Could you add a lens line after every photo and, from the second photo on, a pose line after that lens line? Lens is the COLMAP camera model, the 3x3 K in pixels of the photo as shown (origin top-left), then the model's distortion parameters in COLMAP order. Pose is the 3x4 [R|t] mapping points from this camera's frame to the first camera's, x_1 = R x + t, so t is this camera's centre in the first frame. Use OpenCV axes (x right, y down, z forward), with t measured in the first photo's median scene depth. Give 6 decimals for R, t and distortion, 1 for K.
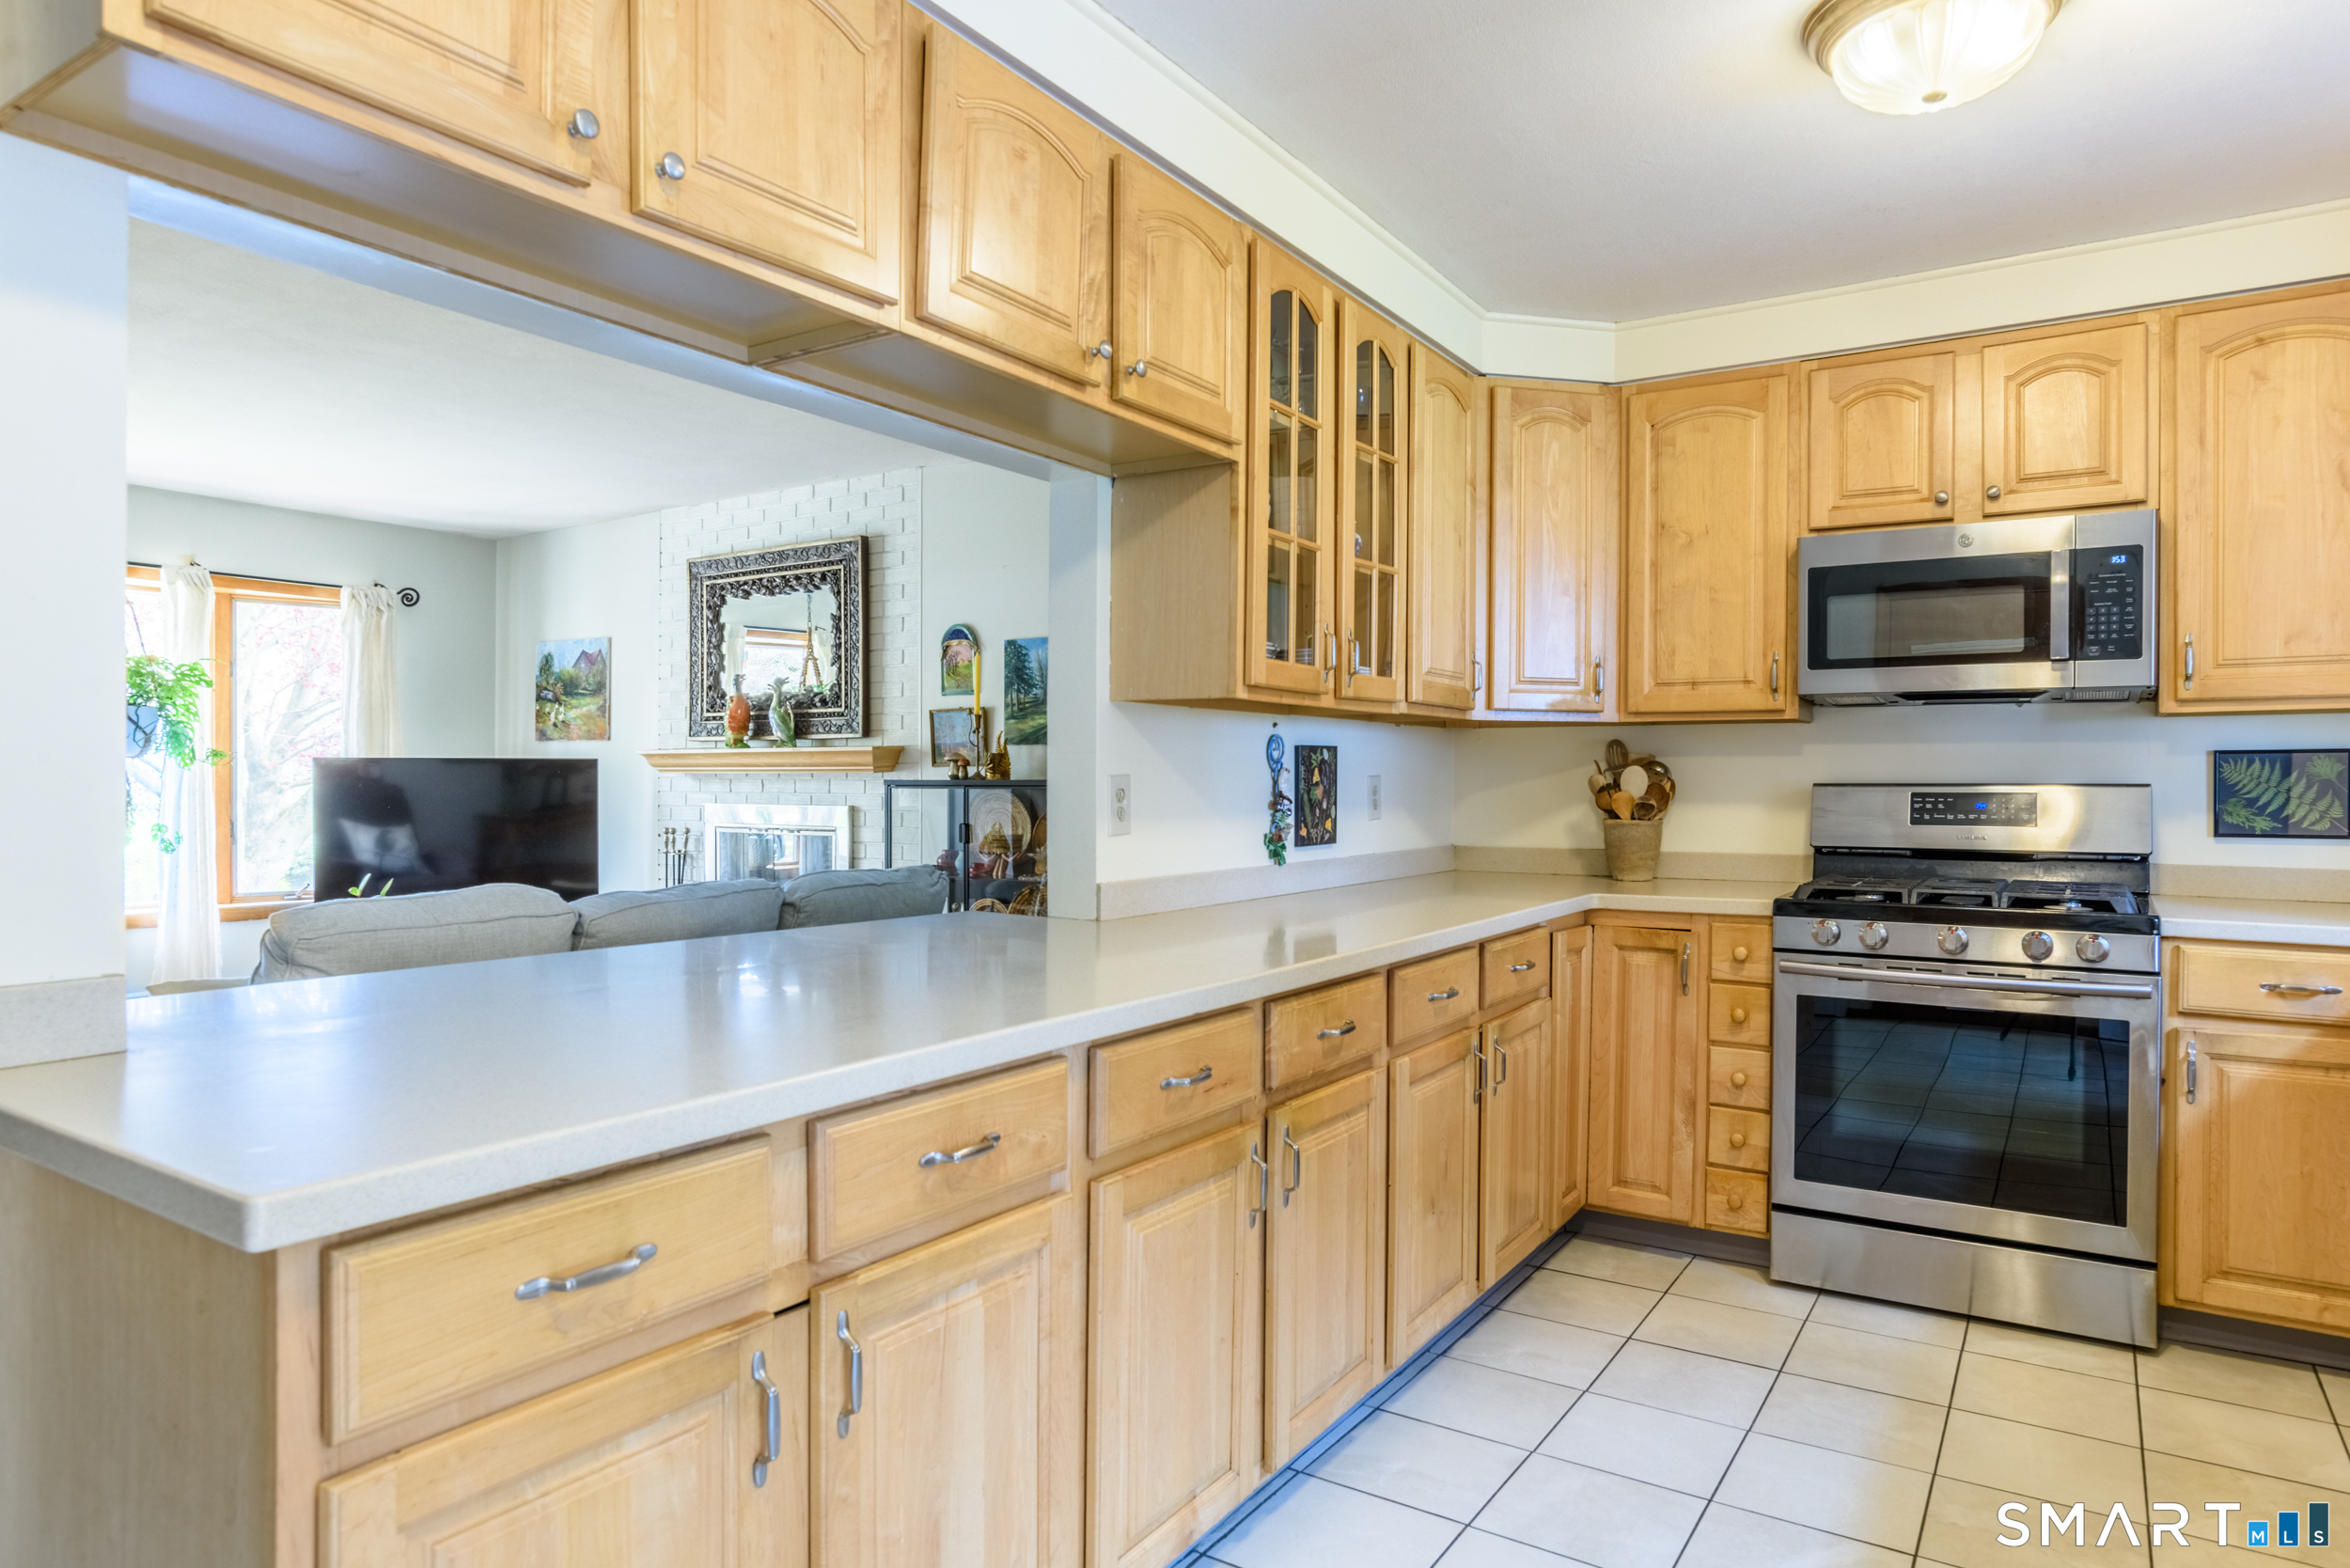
lens RADIAL K [[1382.2, 0, 1175.0], [0, 1382.2, 784.0], [0, 0, 1]] dist [-0.035072, 0.003802]
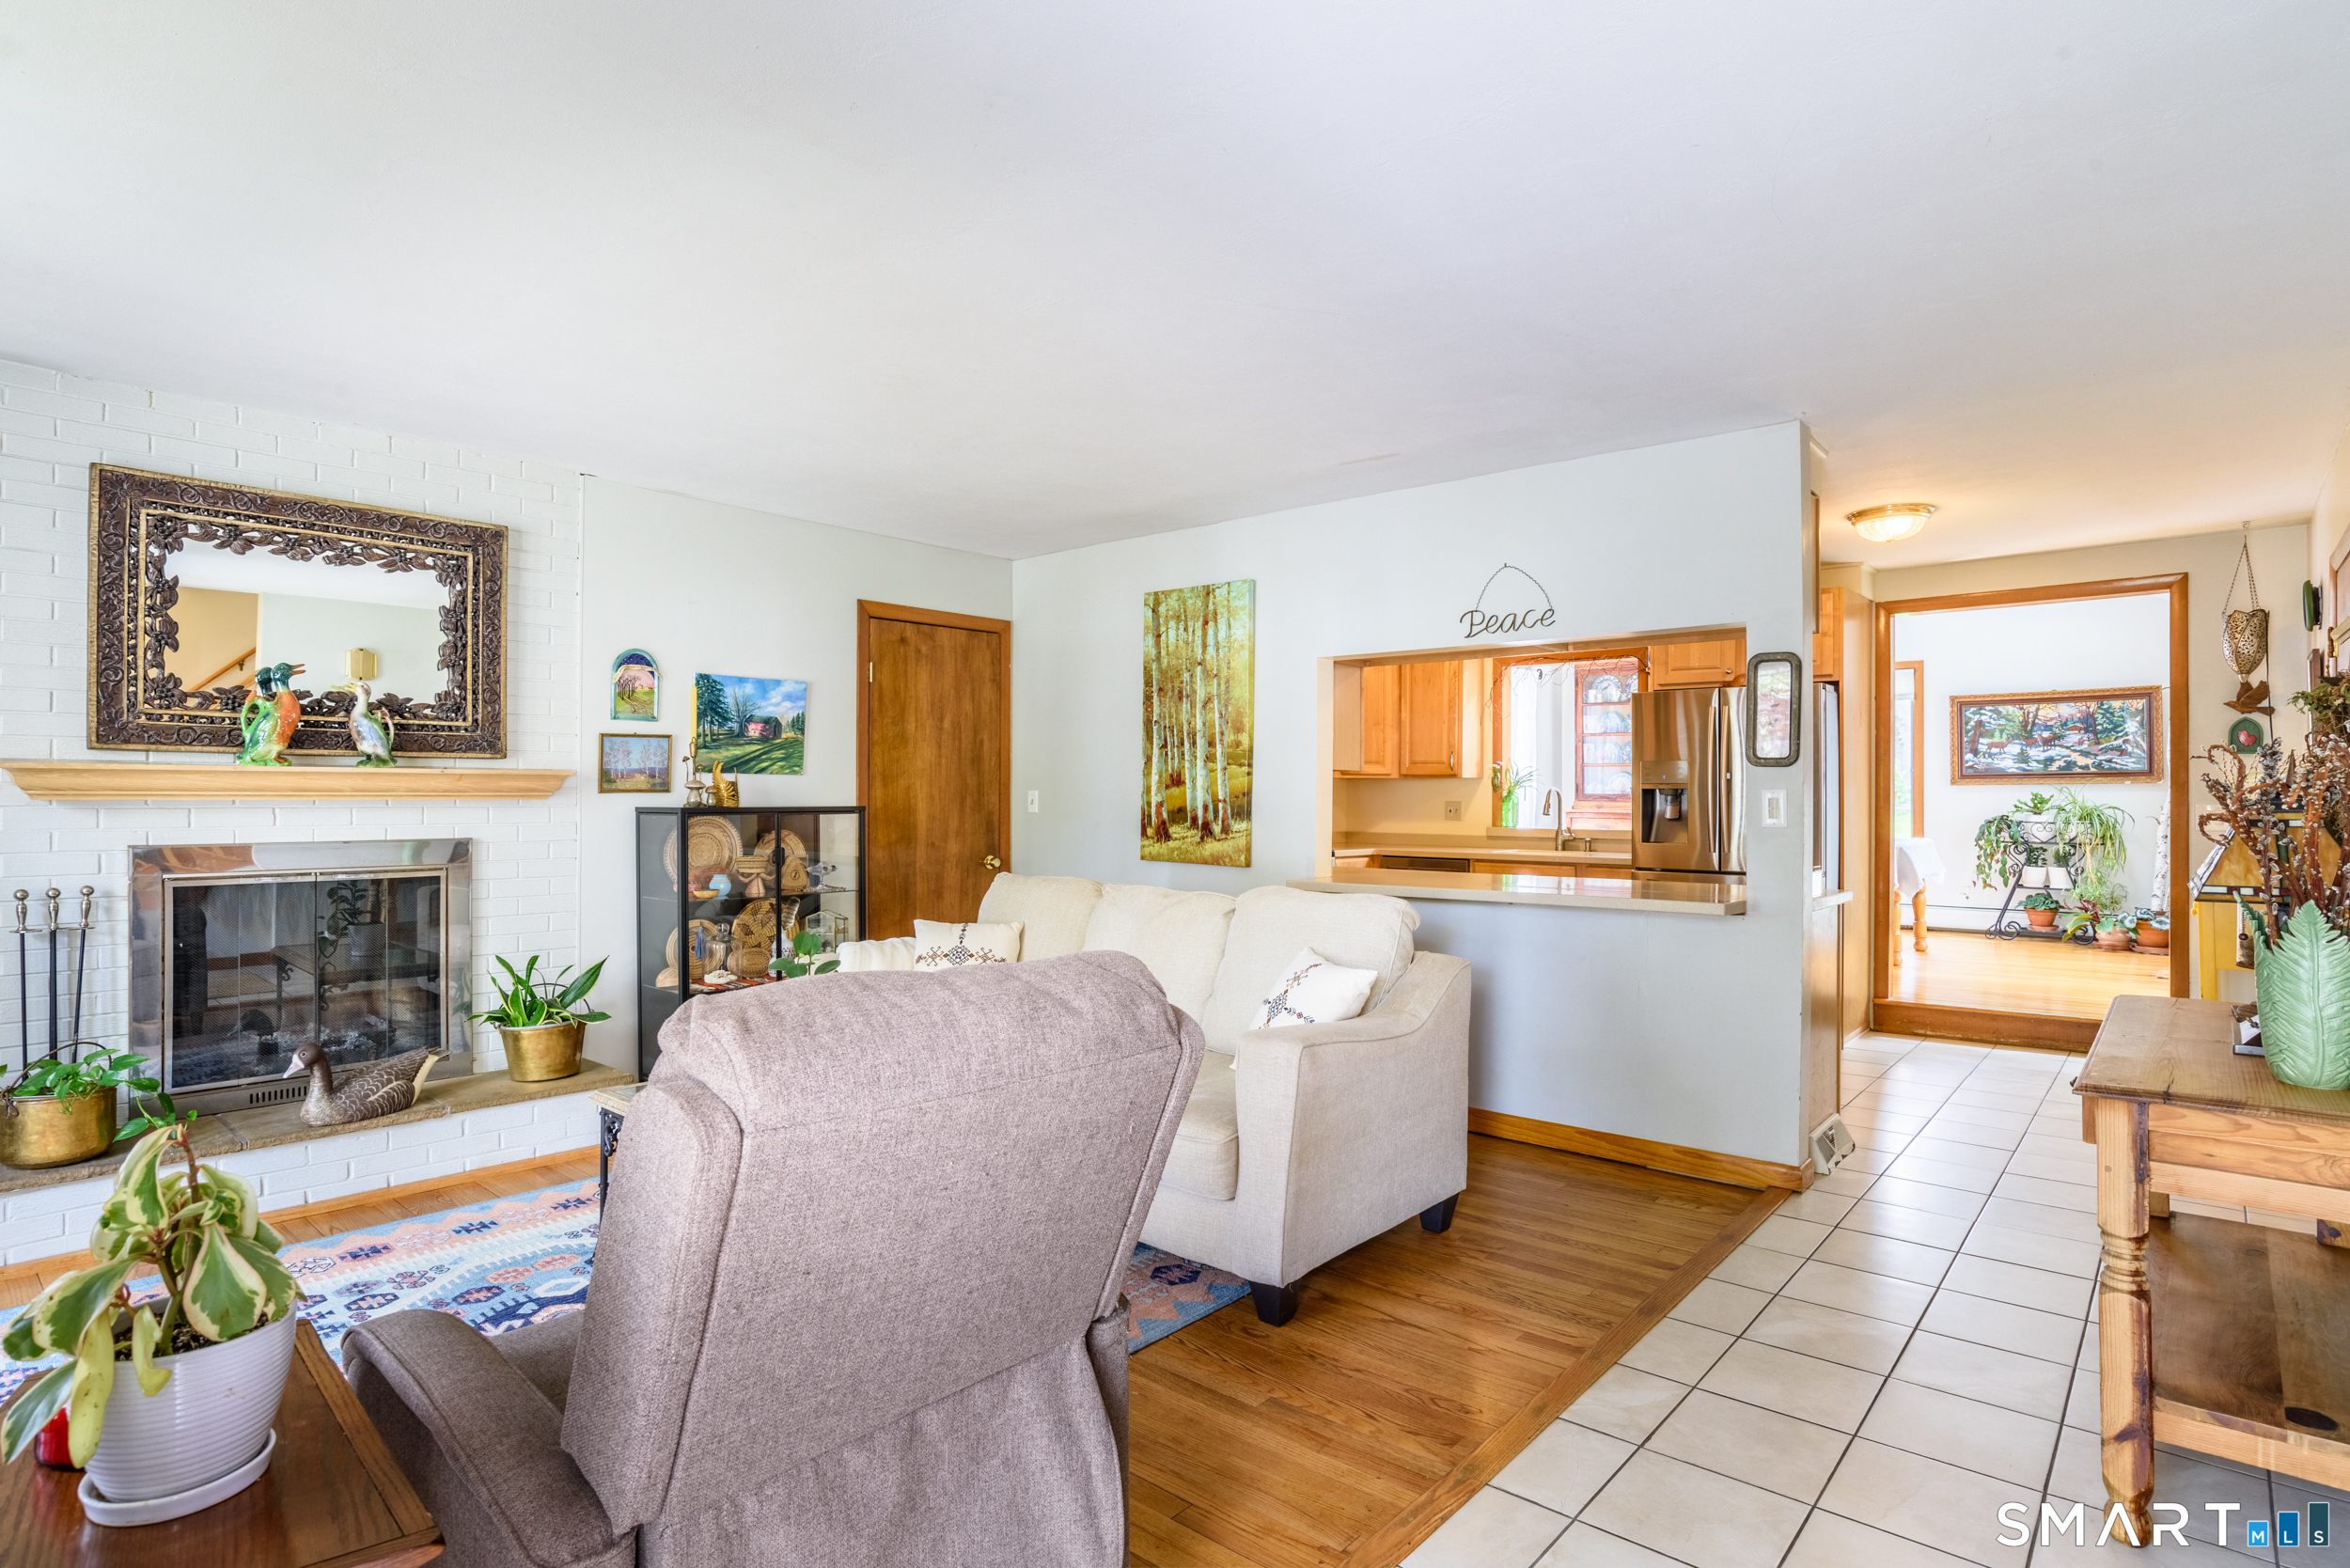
lens RADIAL K [[1205.0, 0, 1182.4], [0, 1205.0, 784.9], [0, 0, 1]] dist [-0.037858, 0.001427]
pose [[0.131126, 0.005111, 0.991353, -1.570890], [-0.001020, 0.999987, -0.005021, -0.023841], [-0.991365, -0.000353, 0.131129, 0.824270]]
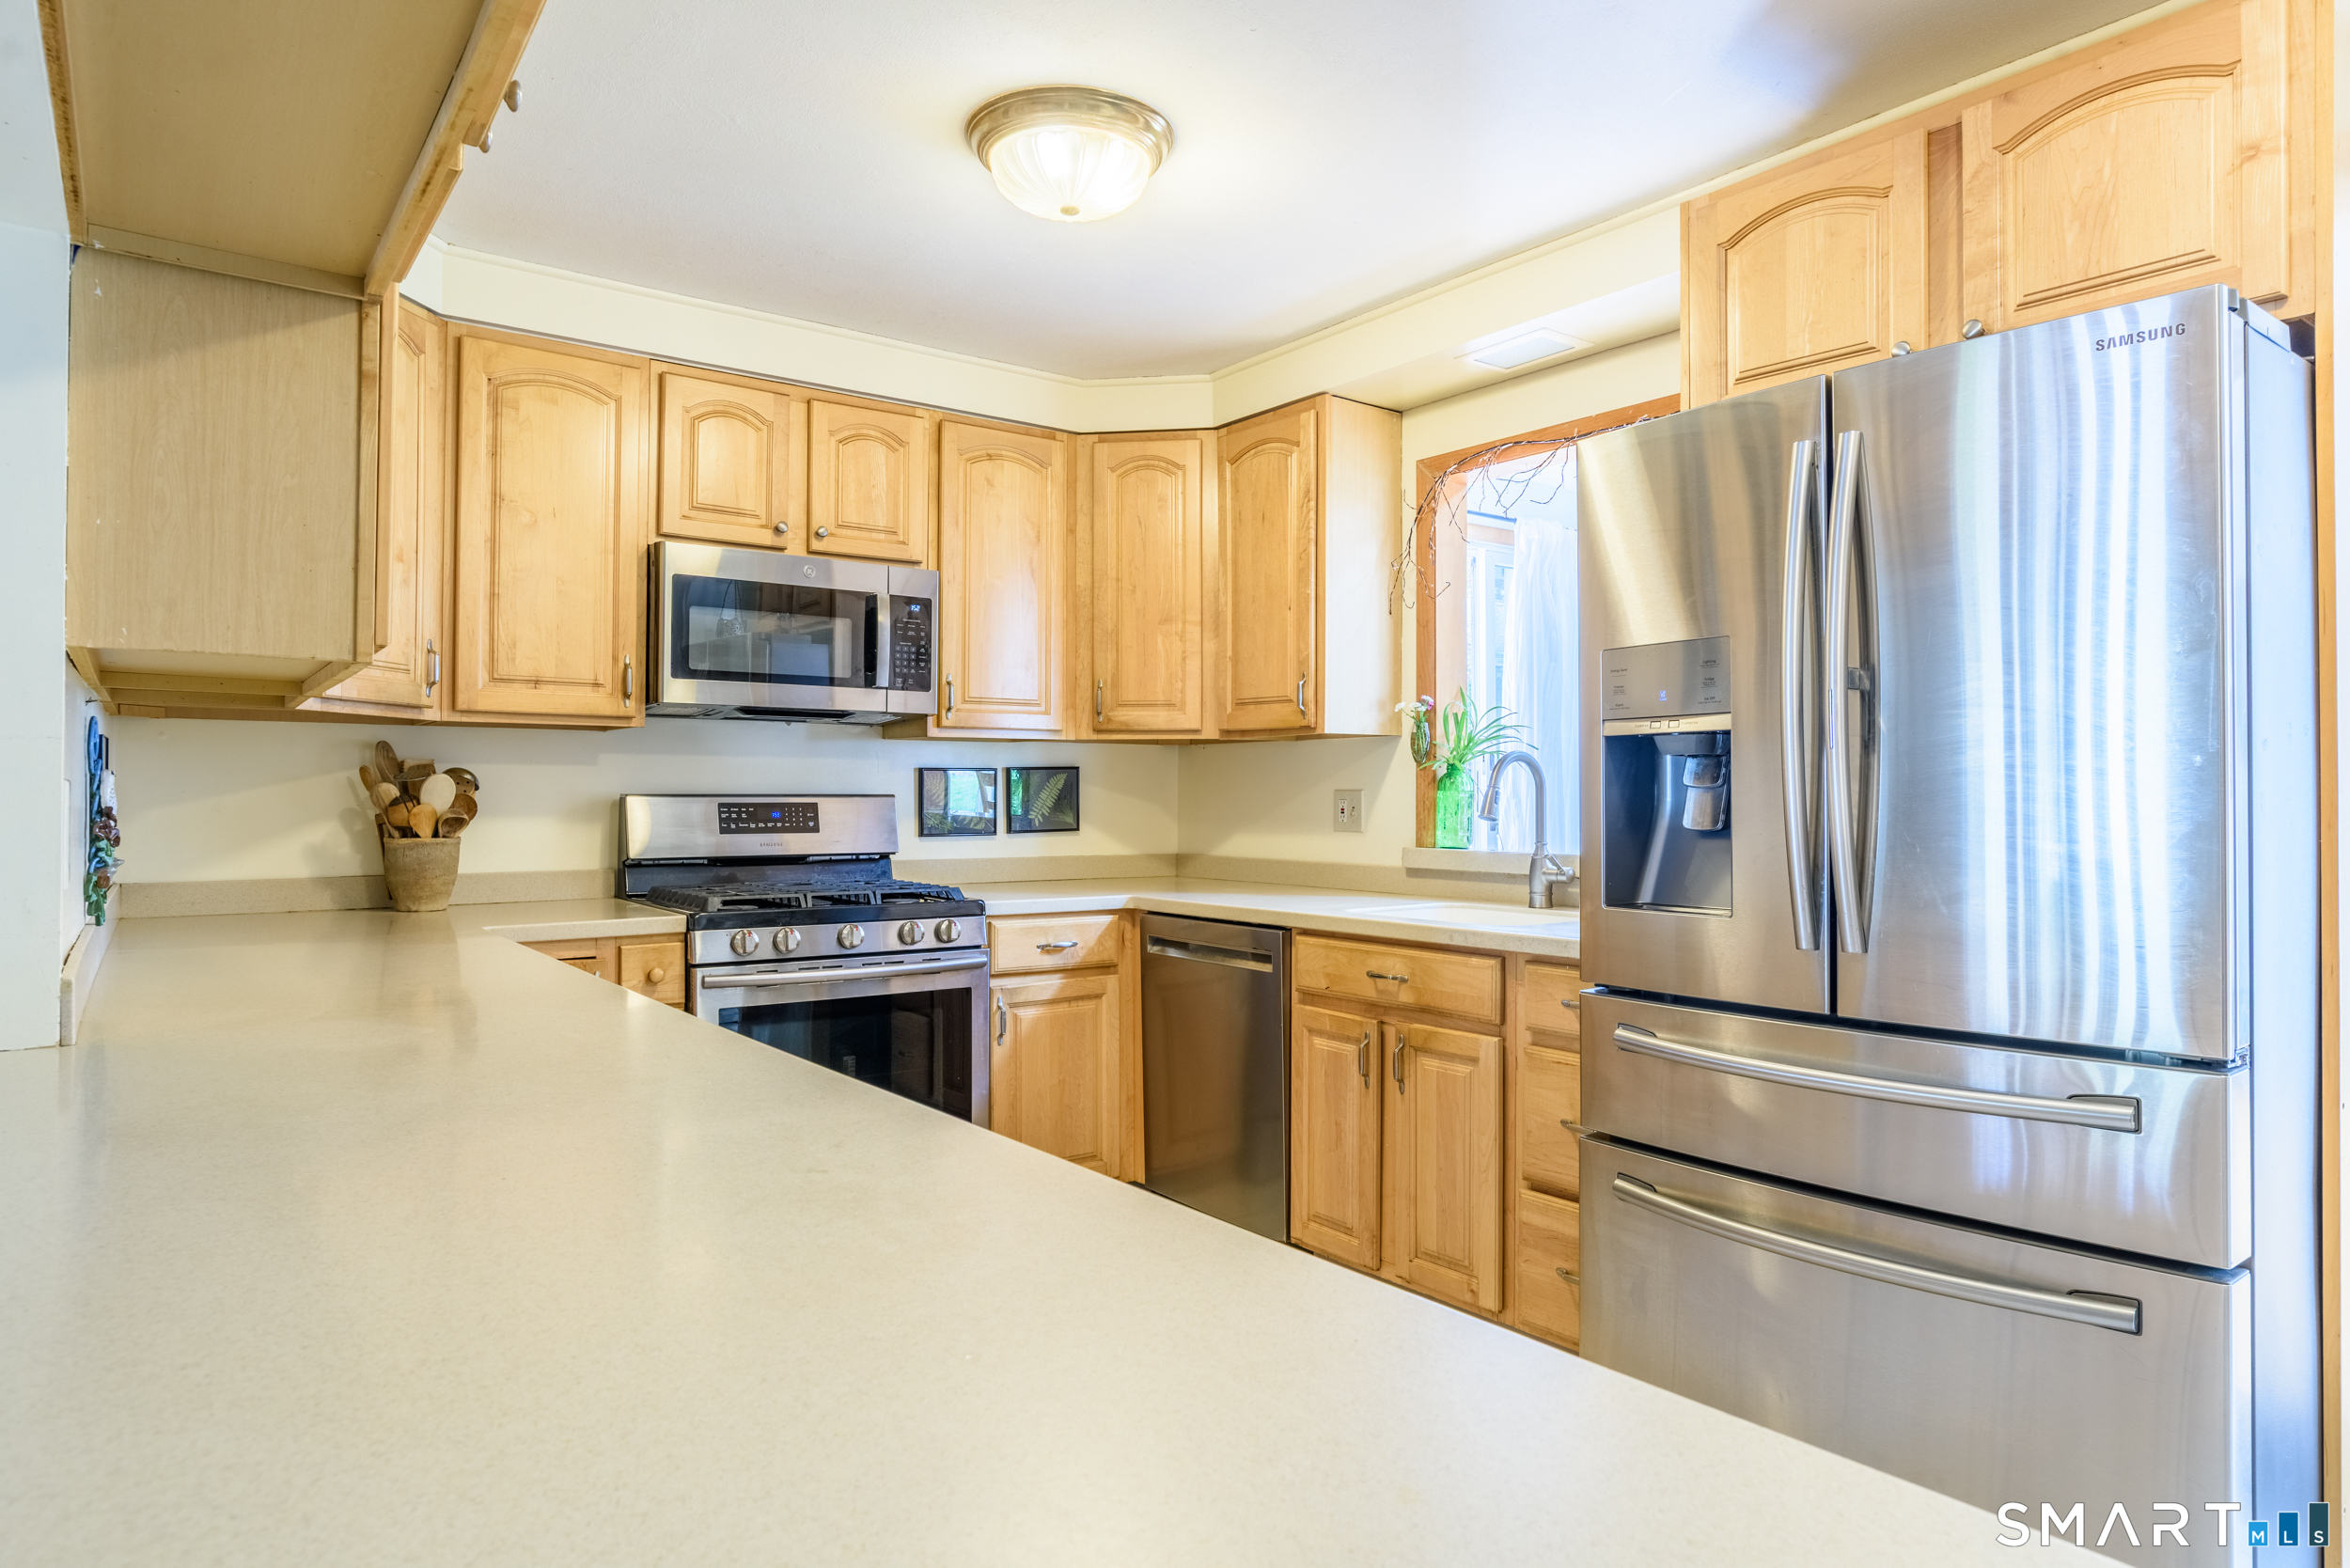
lens RADIAL K [[1382.2, 0, 1175.0], [0, 1382.2, 784.0], [0, 0, 1]] dist [-0.035072, 0.003802]
pose [[0.329834, 0.006269, 0.944018, -0.351815], [0.001295, 0.999974, -0.007093, -0.000316], [-0.944038, 0.003562, 0.329817, 0.345106]]
